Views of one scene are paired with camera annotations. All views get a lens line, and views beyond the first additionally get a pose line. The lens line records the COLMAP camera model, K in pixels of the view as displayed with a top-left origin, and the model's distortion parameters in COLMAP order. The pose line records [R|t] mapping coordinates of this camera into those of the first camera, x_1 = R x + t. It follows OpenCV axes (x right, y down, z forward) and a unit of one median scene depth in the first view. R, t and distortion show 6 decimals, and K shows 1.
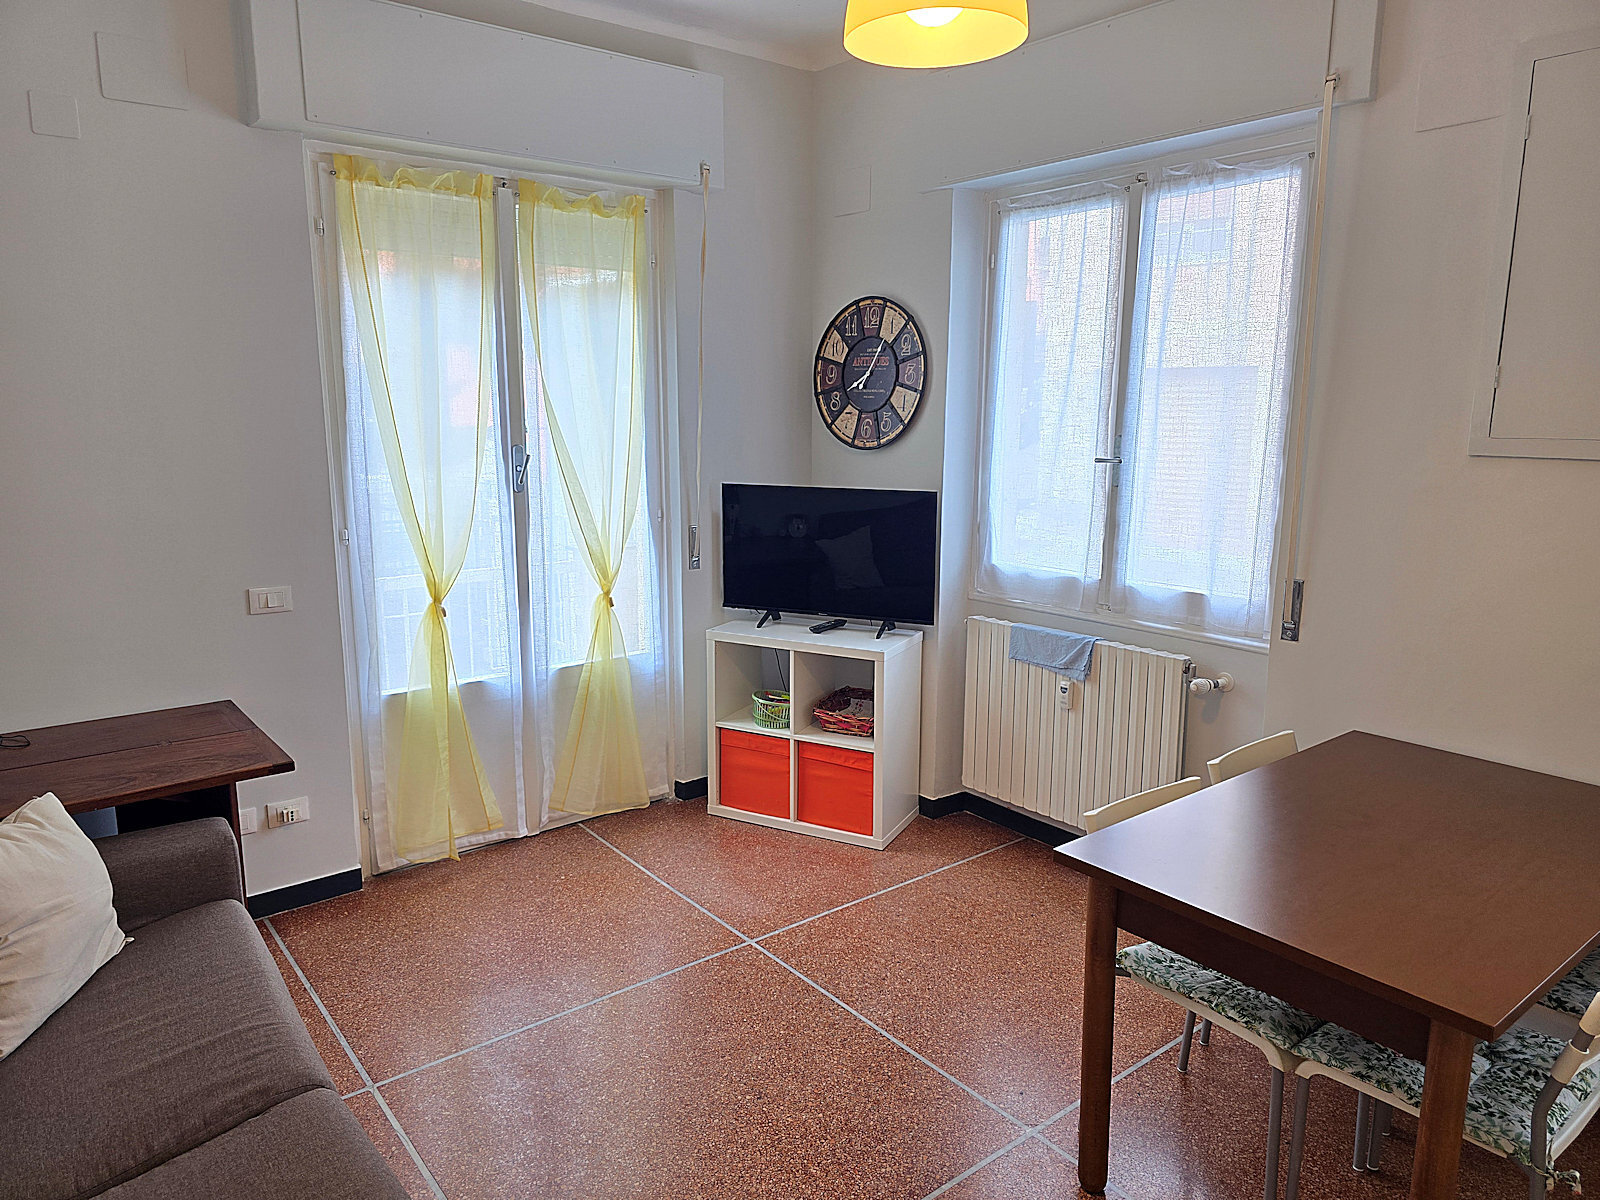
lens RADIAL K [[1087.3, 0, 800.0], [0, 1087.3, 600.0], [0, 0, 1]] dist [0.081180, -0.076914]
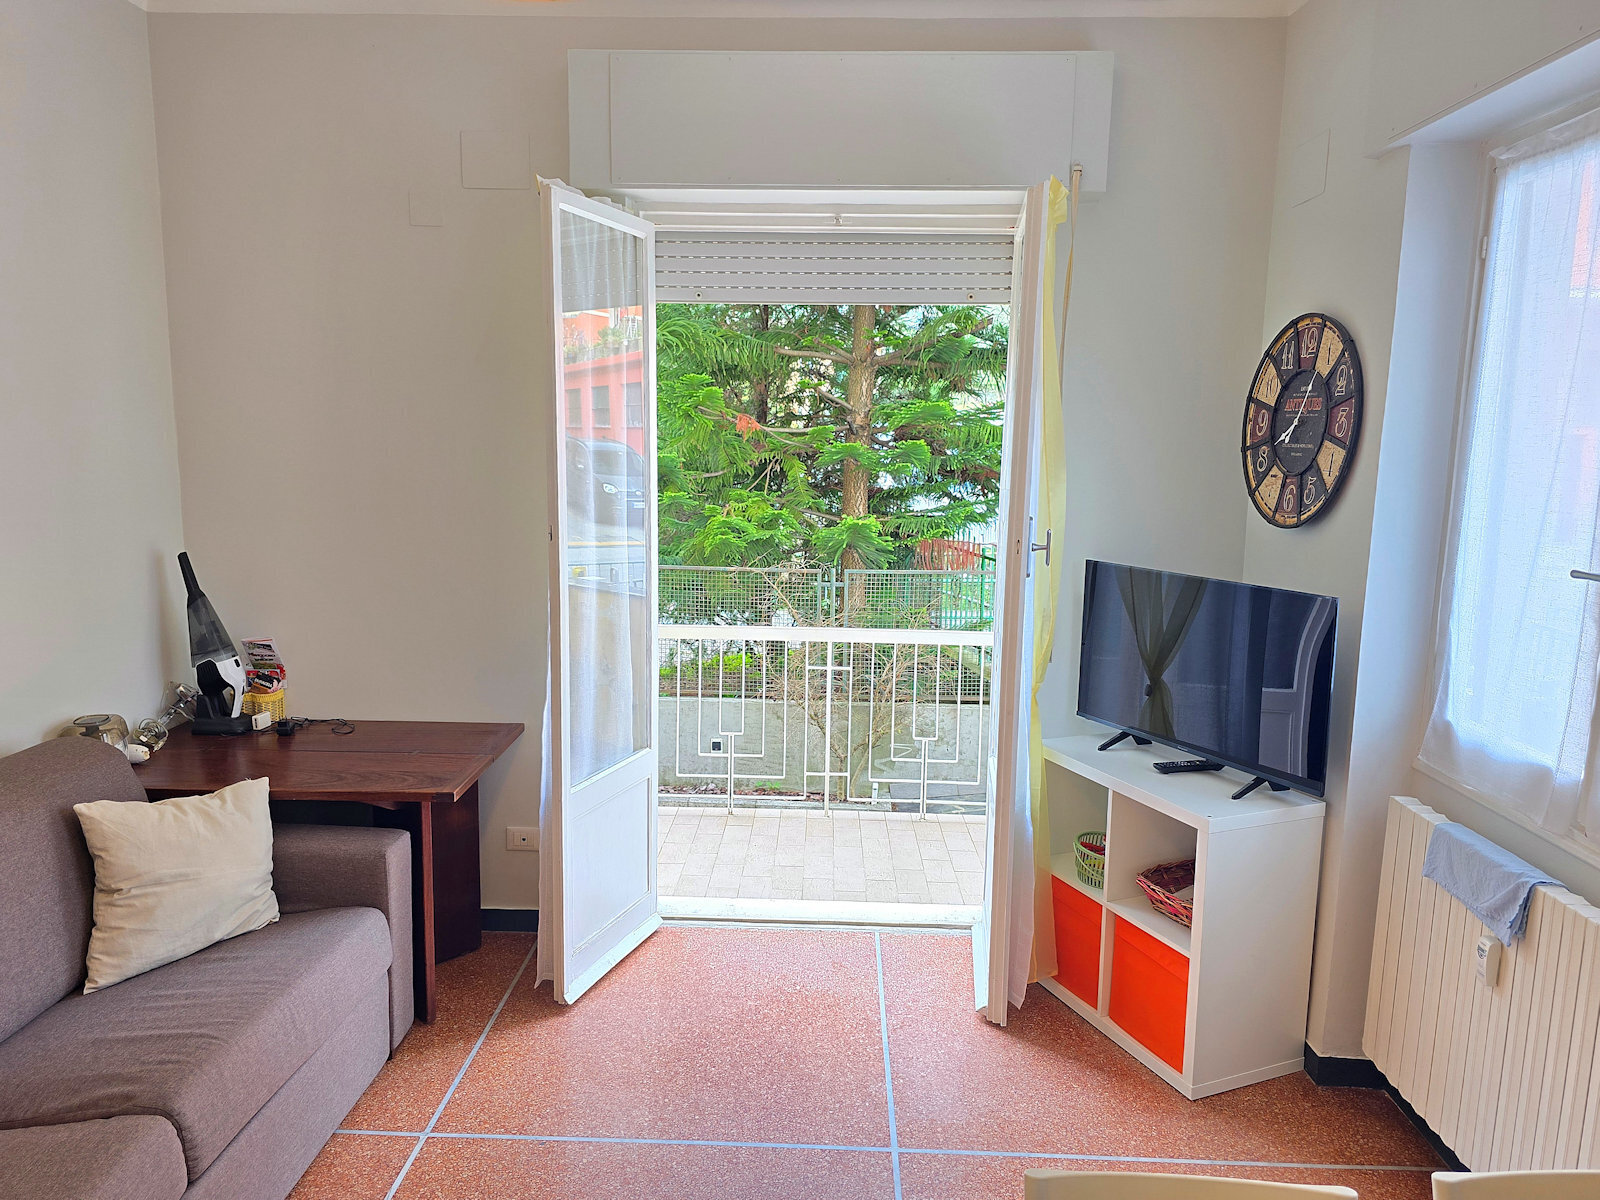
lens RADIAL K [[1114.6, 0, 800.0], [0, 1114.6, 600.0], [0, 0, 1]] dist [0.064250, -0.077757]
pose [[0.761203, 0.103360, -0.640224, 0.298366], [-0.131472, 0.991313, 0.003725, -0.054522], [0.635047, 0.081336, 0.768180, 0.250432]]
